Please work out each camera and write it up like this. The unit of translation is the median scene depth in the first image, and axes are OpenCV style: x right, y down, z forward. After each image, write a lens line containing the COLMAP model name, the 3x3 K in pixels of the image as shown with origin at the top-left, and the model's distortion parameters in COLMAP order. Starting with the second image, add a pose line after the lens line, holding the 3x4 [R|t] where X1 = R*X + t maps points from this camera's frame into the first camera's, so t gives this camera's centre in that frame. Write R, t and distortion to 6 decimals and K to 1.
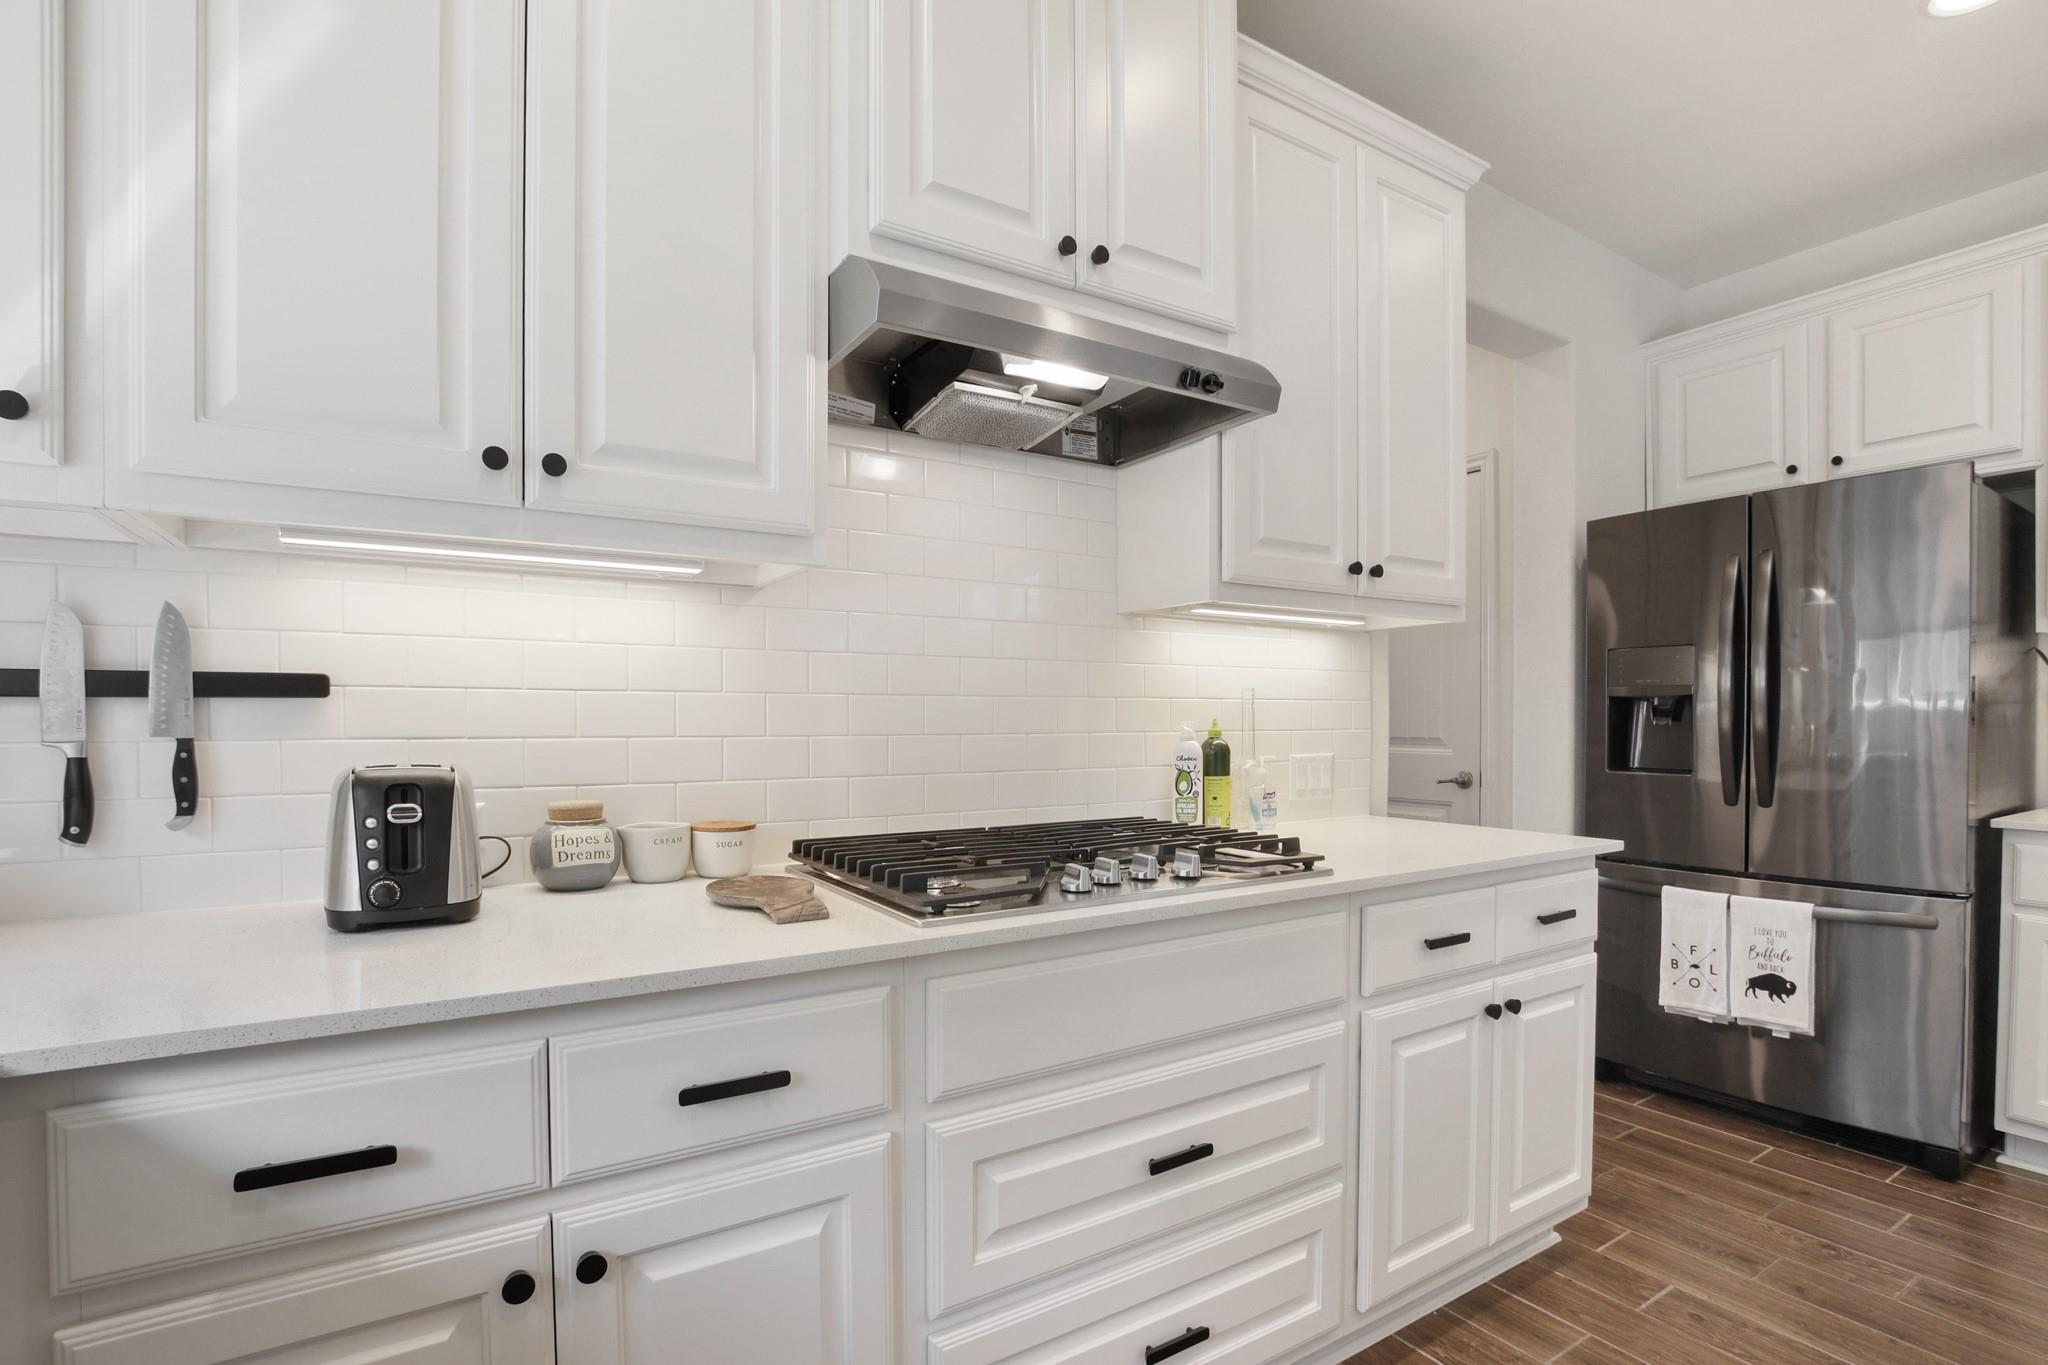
lens RADIAL K [[975.2, 0, 1032.3], [0, 975.2, 730.7], [0, 0, 1]] dist [-0.033376, 0.000955]
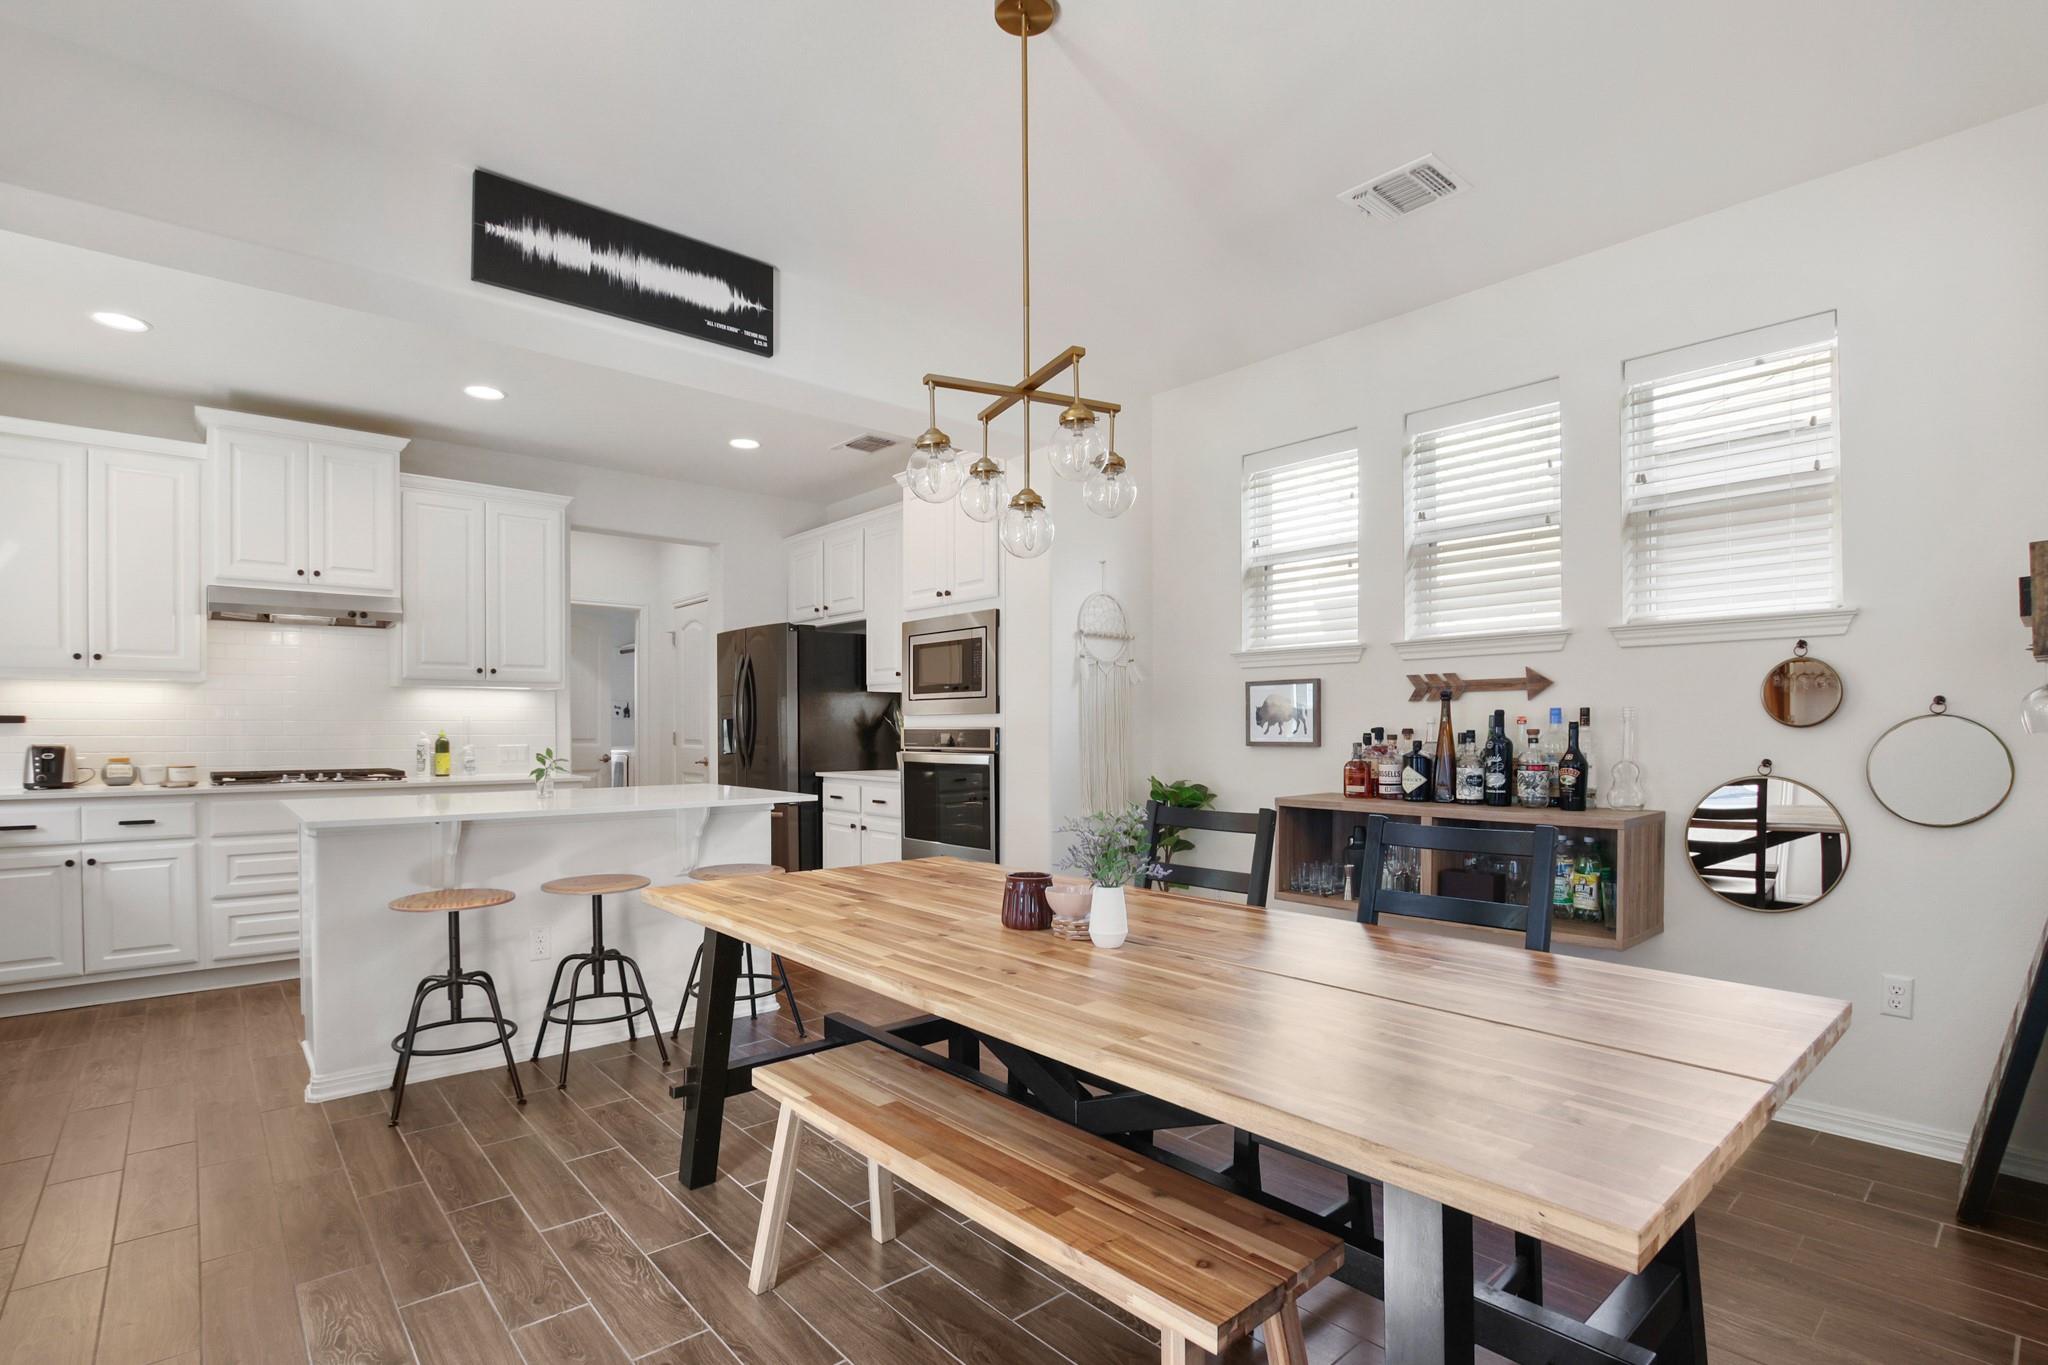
lens RADIAL K [[987.8, 0, 1058.3], [0, 987.8, 735.0], [0, 0, 1]] dist [-0.039711, 0.005354]
pose [[0.984519, -0.000442, 0.175278, 2.222093], [0.001540, 0.999980, -0.006132, 0.032275], [-0.175272, 0.006308, 0.984500, -2.873228]]
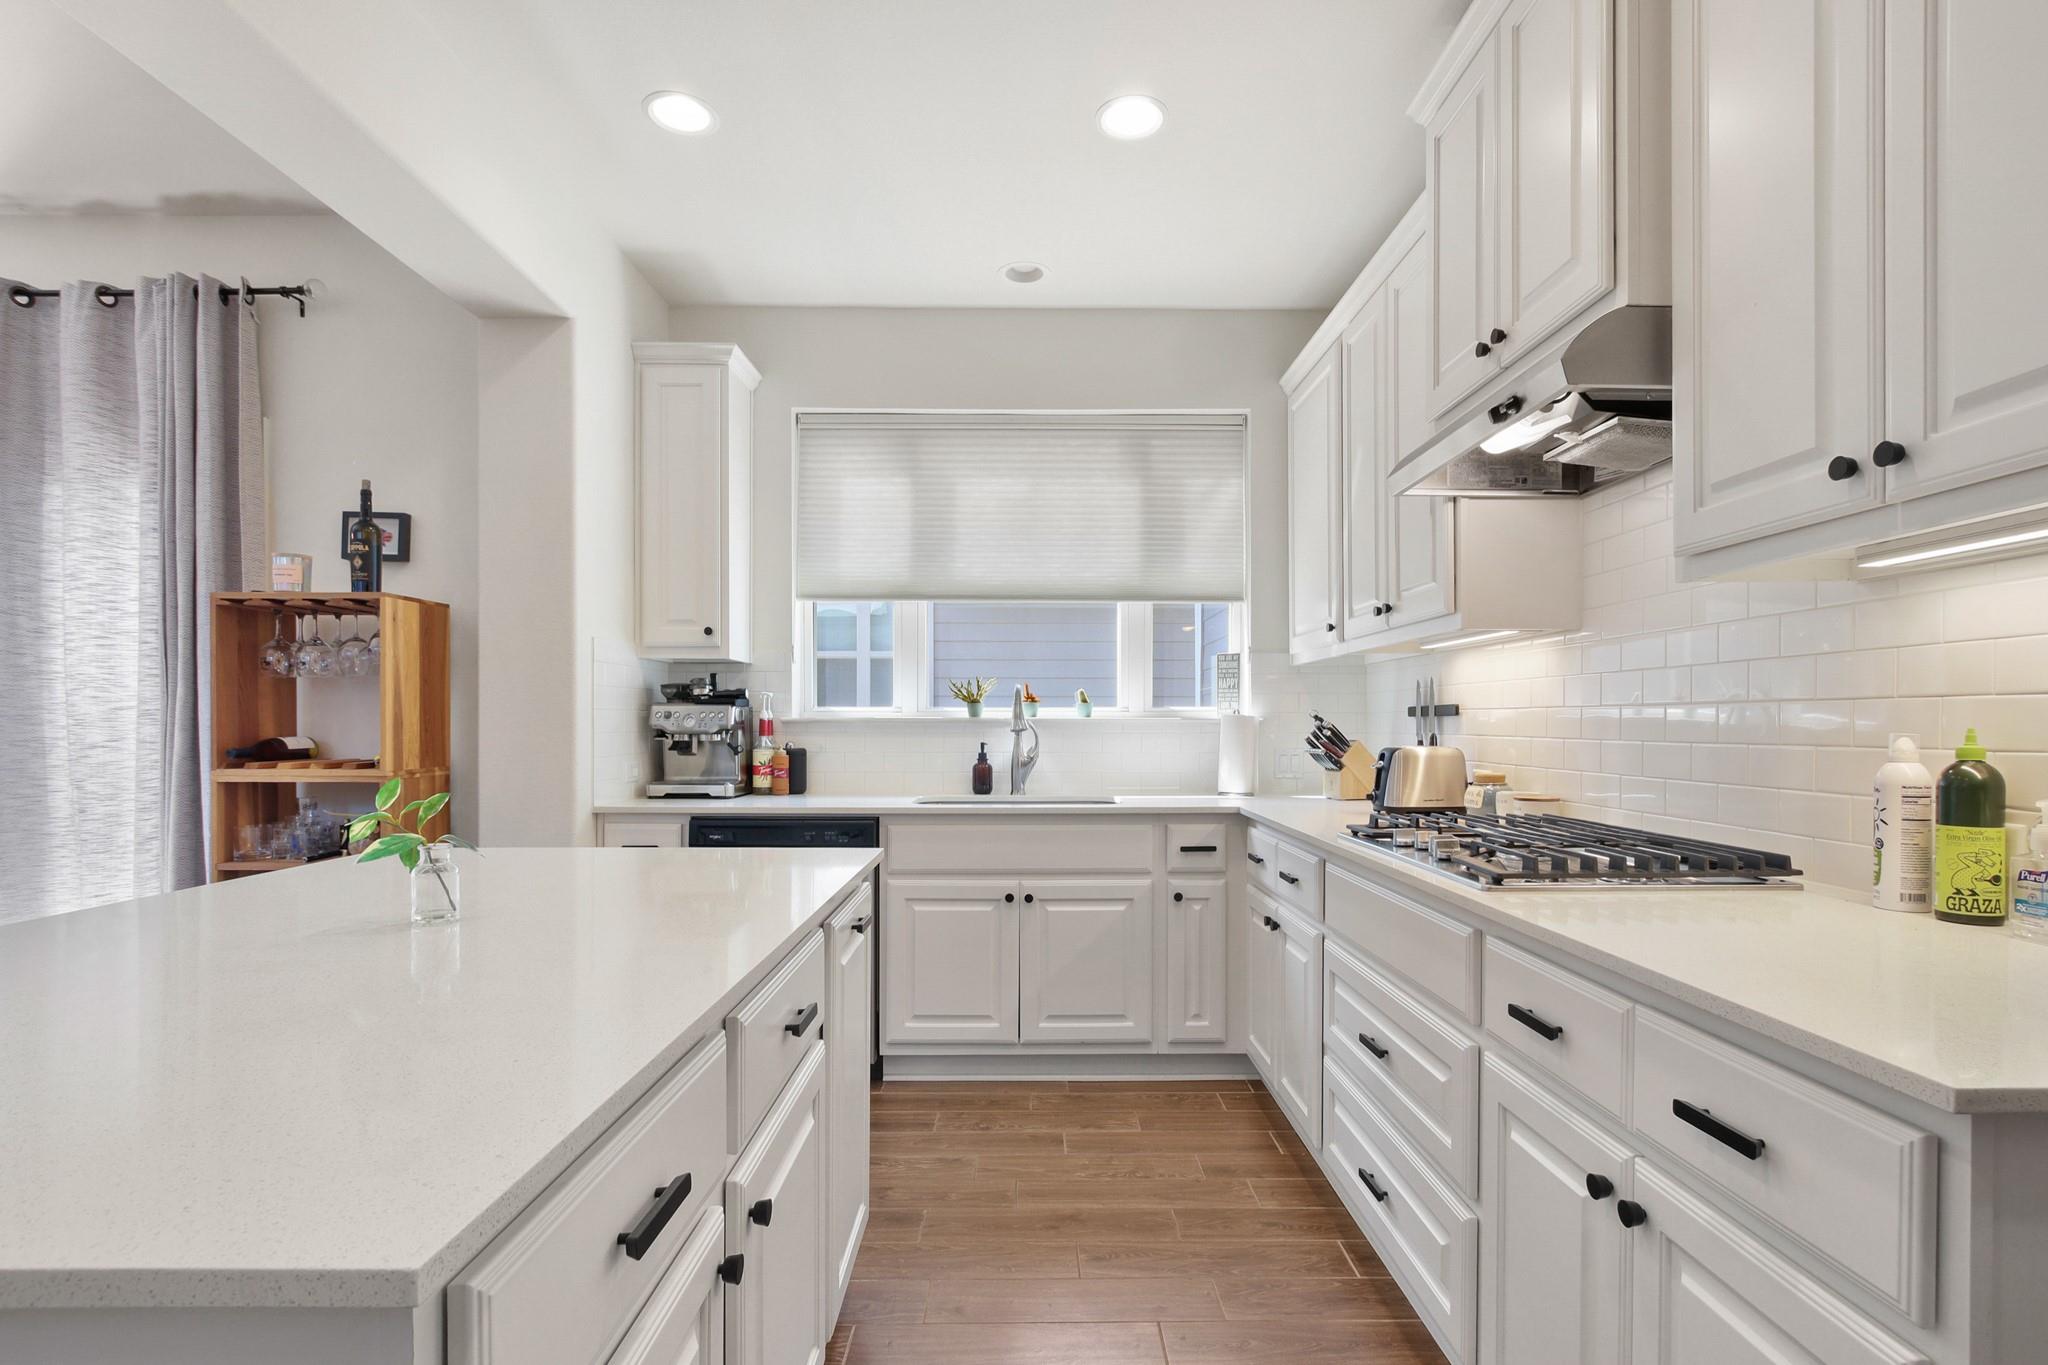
lens RADIAL K [[987.8, 0, 1058.3], [0, 987.8, 735.0], [0, 0, 1]] dist [-0.039711, 0.005354]
pose [[-0.518640, 0.010814, -0.854925, 1.702896], [-0.010741, 0.999759, 0.019162, -0.024943], [0.854925, 0.019121, -0.518398, 1.453918]]
